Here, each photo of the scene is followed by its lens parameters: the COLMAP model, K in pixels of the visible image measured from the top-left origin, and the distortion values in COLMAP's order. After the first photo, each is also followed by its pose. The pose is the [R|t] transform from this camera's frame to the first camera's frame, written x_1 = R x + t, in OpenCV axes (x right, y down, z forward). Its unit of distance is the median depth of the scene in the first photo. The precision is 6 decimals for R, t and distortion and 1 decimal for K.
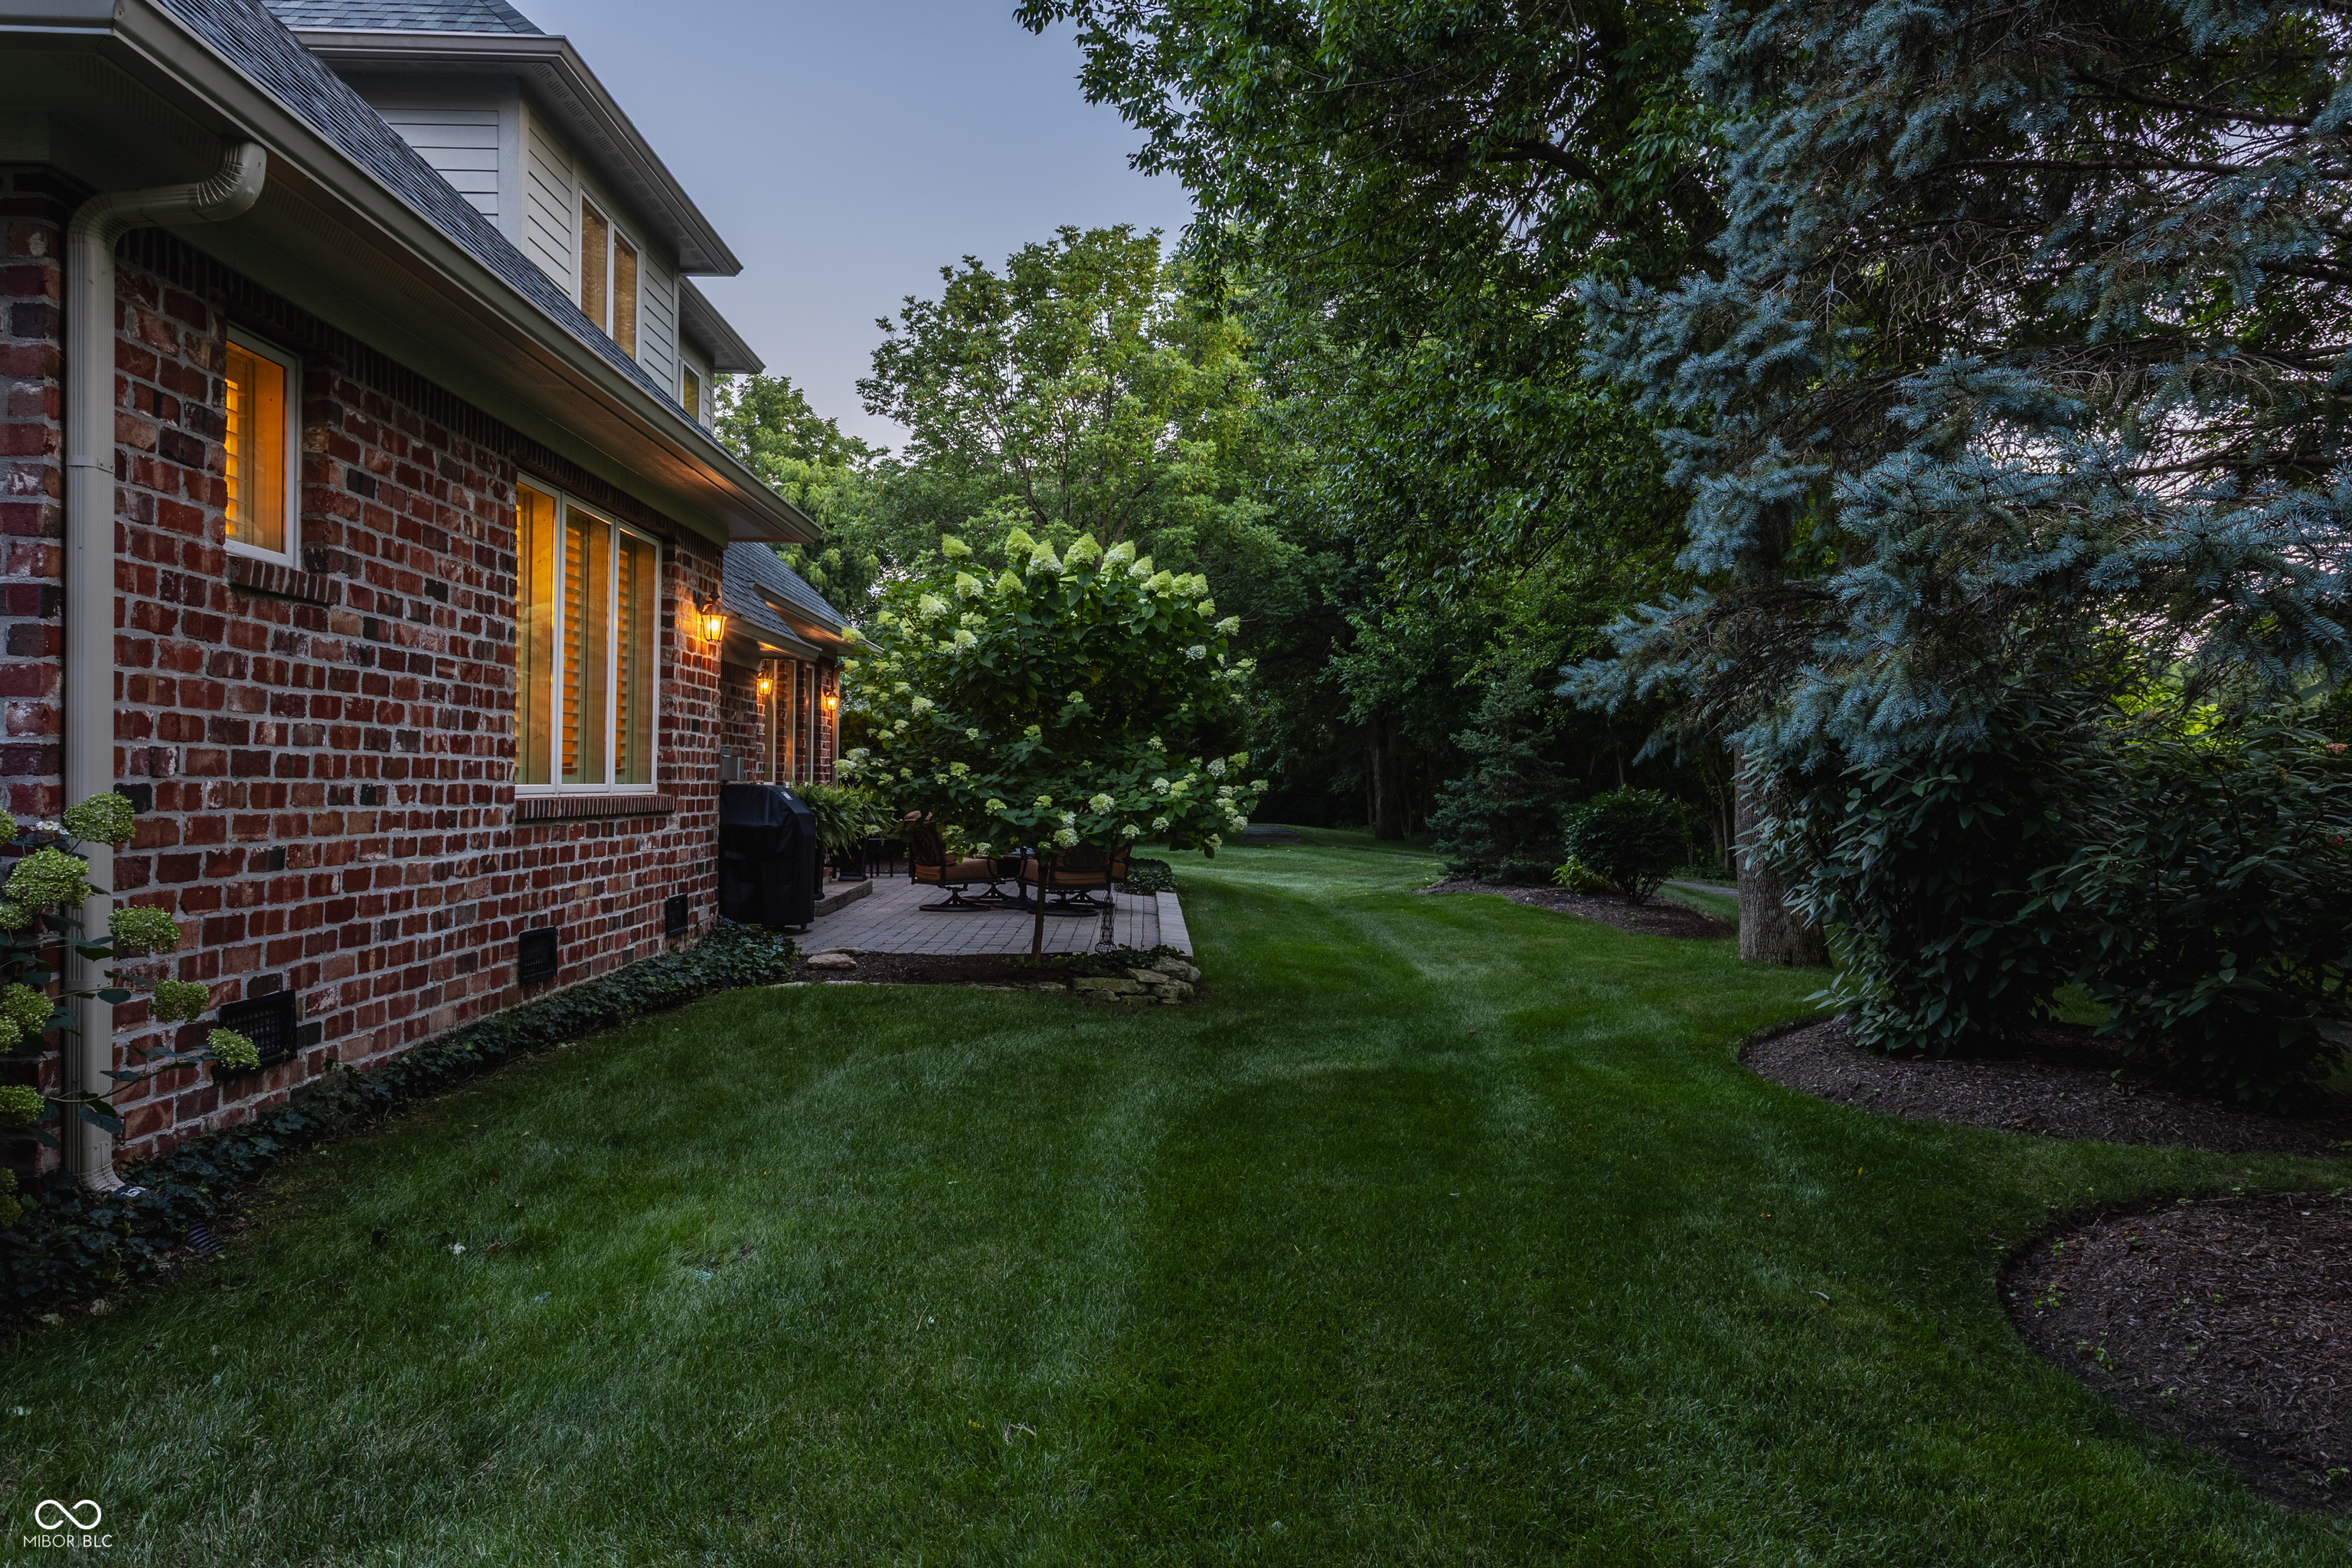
lens RADIAL K [[1551.9, 0, 1176.0], [0, 1551.9, 784.0], [0, 0, 1]] dist [-0.010821, 0.021687]
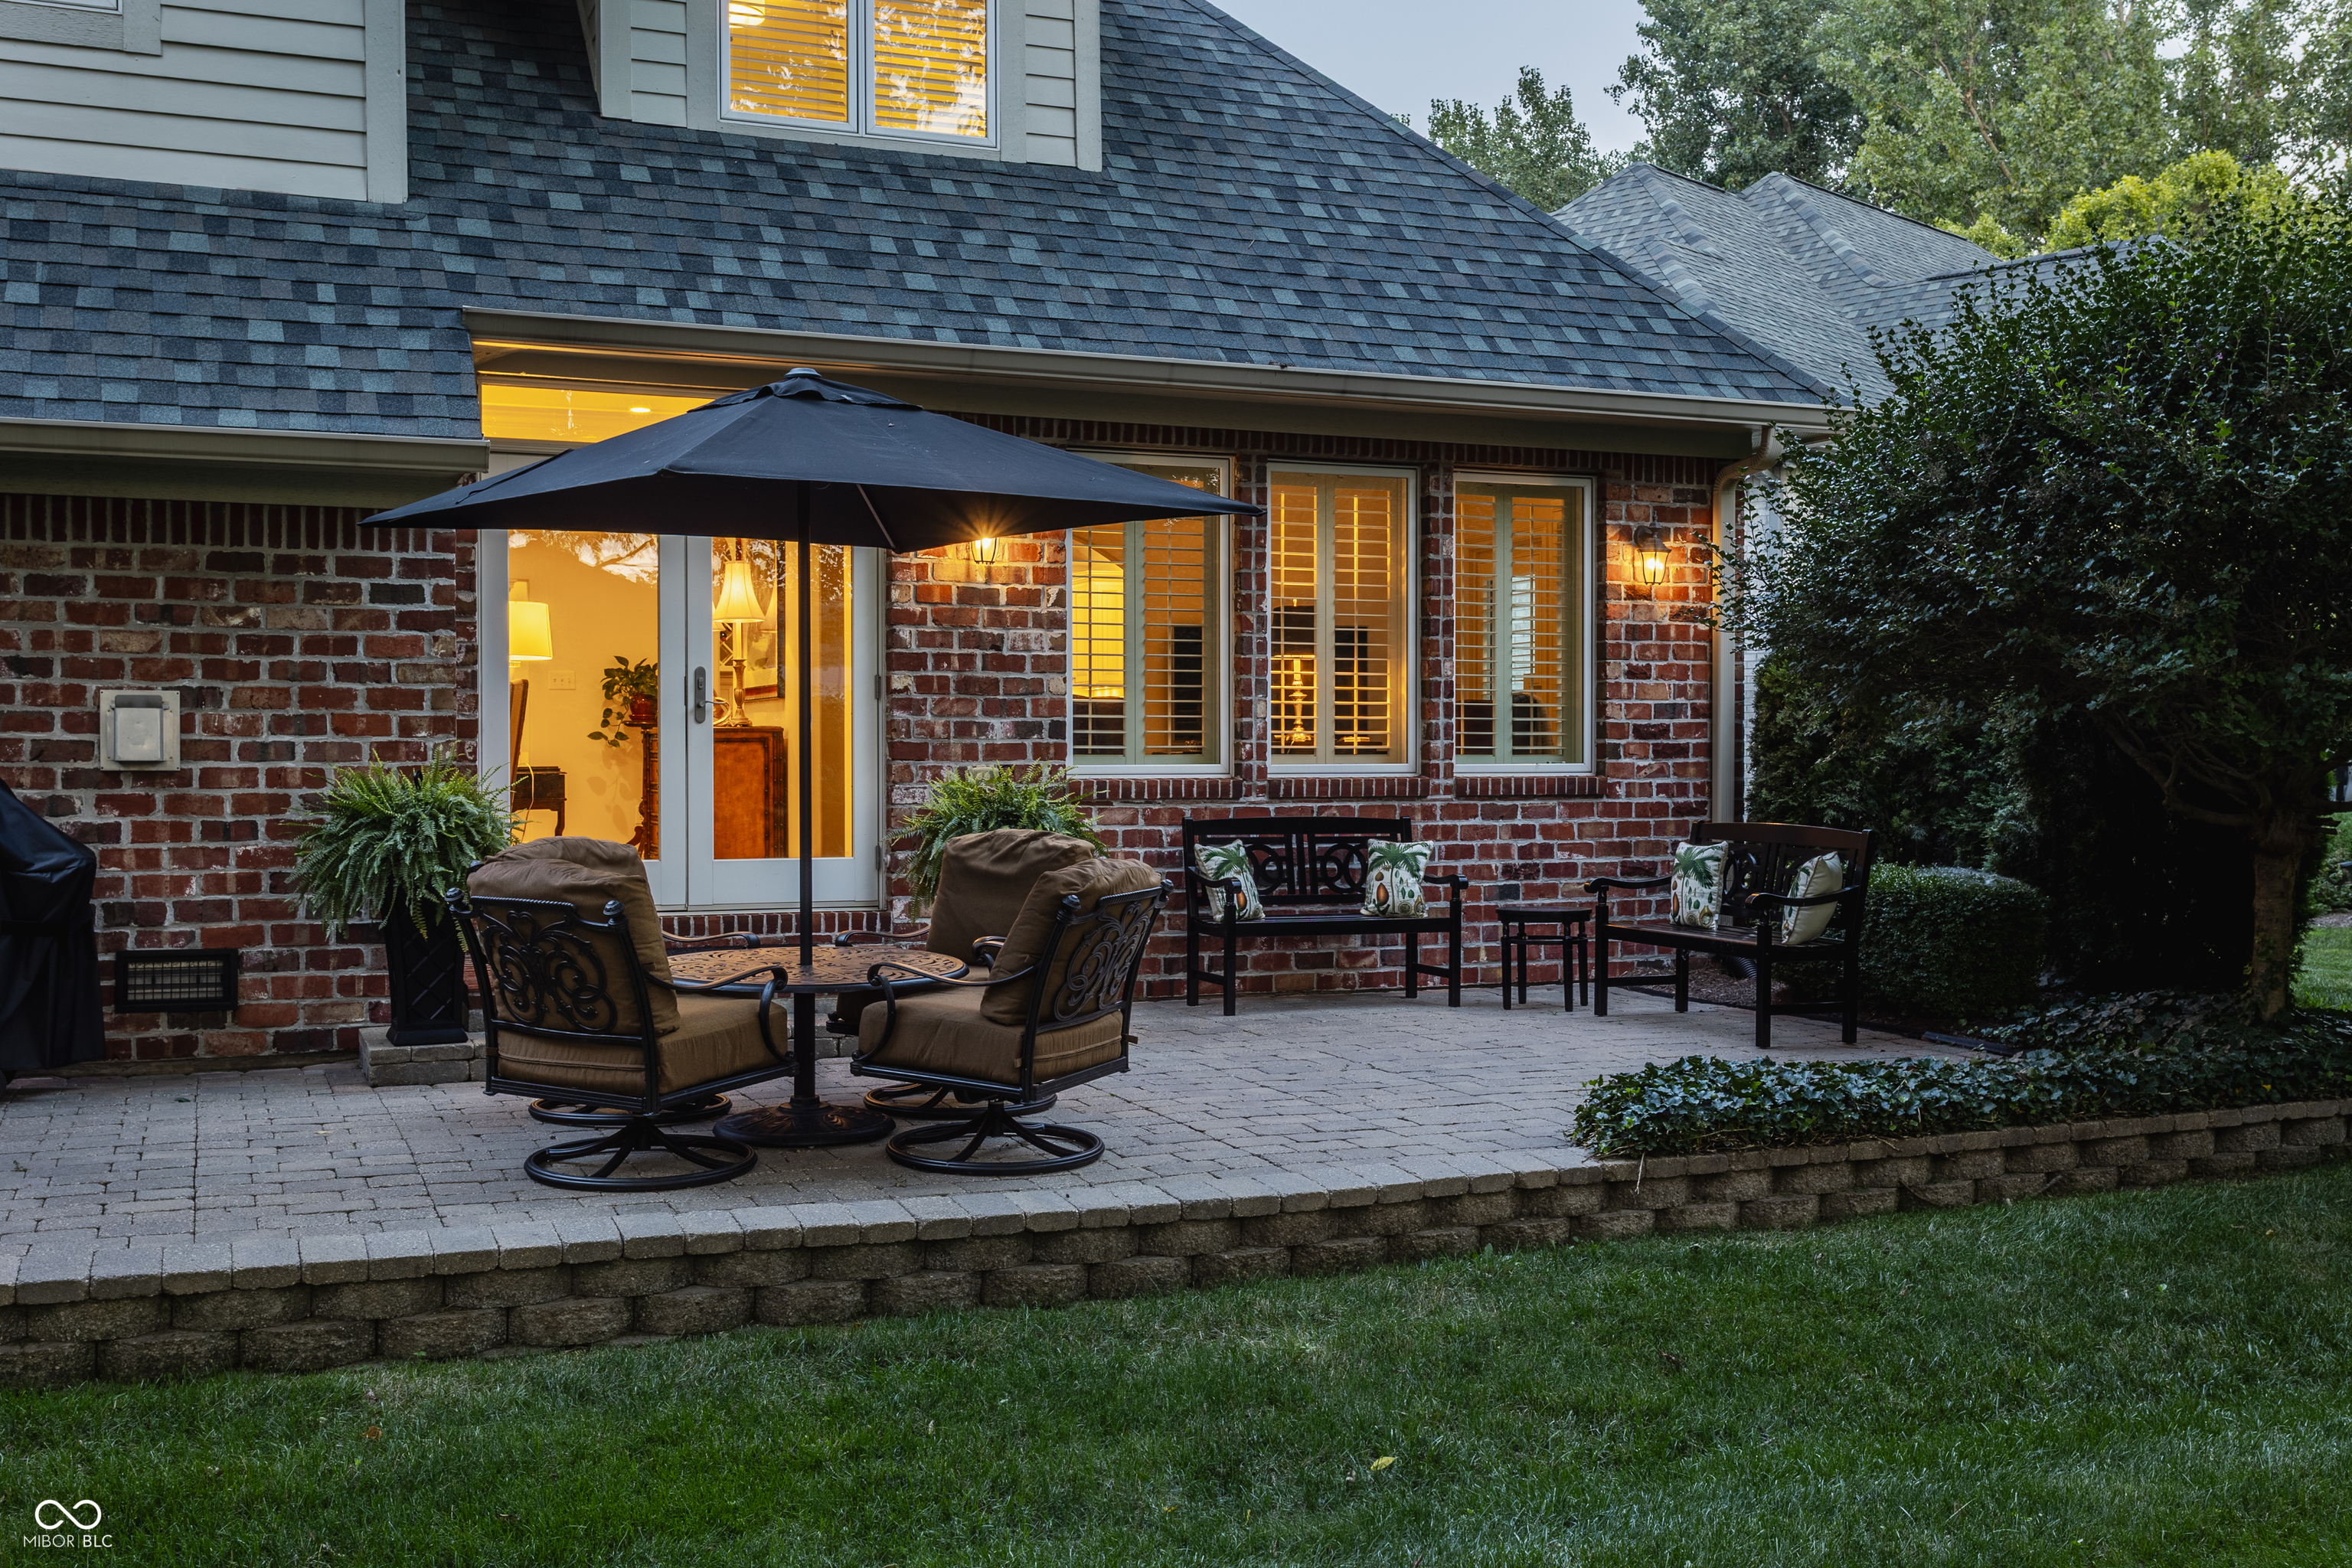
lens RADIAL K [[2302.4, 0, 1174.2], [0, 2302.4, 790.3], [0, 0, 1]] dist [0.013550, -0.001208]
pose [[0.357957, 0.003249, -0.933732, 1.146835], [0.004067, 0.999979, 0.005039, 0.012376], [0.933729, -0.005601, 0.357937, 2.666679]]
